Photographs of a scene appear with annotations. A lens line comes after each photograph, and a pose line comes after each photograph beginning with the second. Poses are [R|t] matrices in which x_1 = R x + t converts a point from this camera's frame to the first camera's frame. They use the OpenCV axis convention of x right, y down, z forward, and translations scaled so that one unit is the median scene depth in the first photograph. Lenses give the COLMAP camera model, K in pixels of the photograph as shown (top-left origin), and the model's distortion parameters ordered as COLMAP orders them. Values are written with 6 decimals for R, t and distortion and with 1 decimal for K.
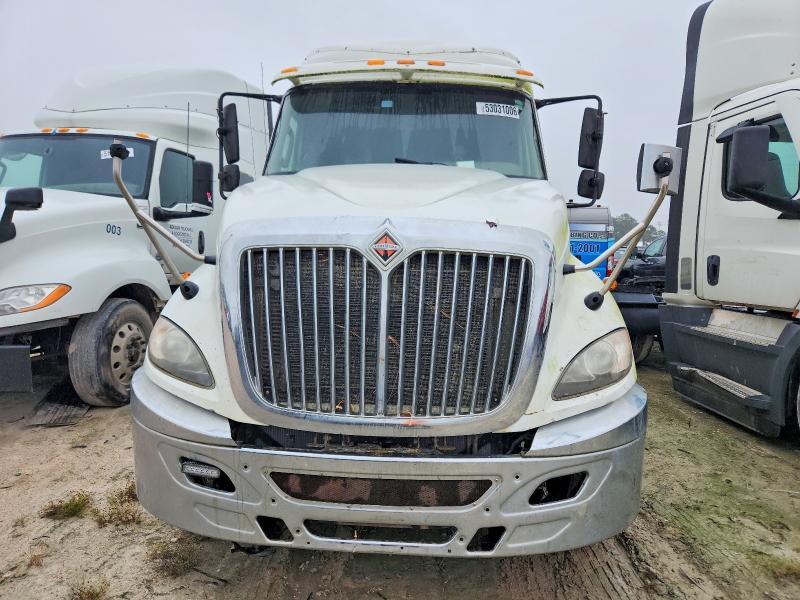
lens RADIAL K [[589.7, 0, 422.8], [0, 589.7, 311.8], [0, 0, 1]] dist [0.008584, 0.004768]
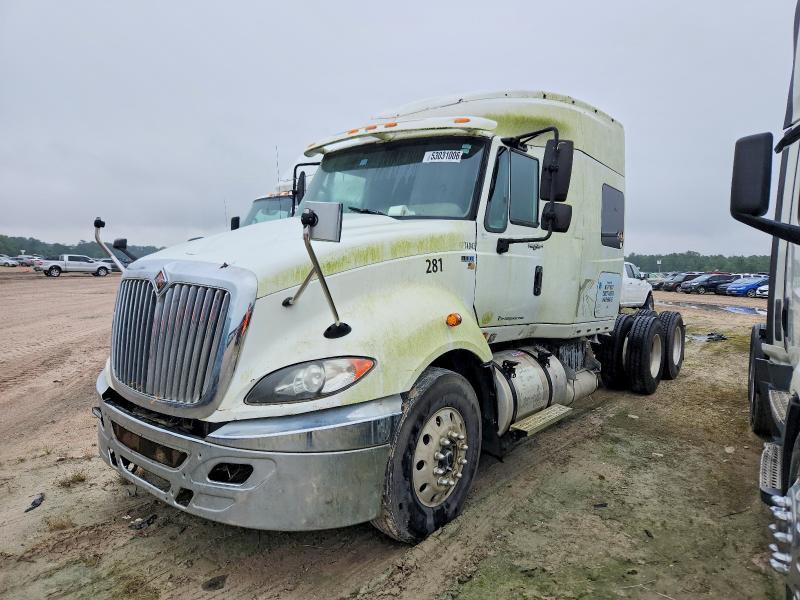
lens RADIAL K [[600.9, 0, 403.3], [0, 600.9, 300.5], [0, 0, 1]] dist [0.000880, -0.004242]
pose [[0.779727, 0.036993, -0.625026, 0.809577], [-0.079433, 0.996032, -0.040143, -0.029124], [0.621061, 0.080948, 0.779571, 0.120541]]
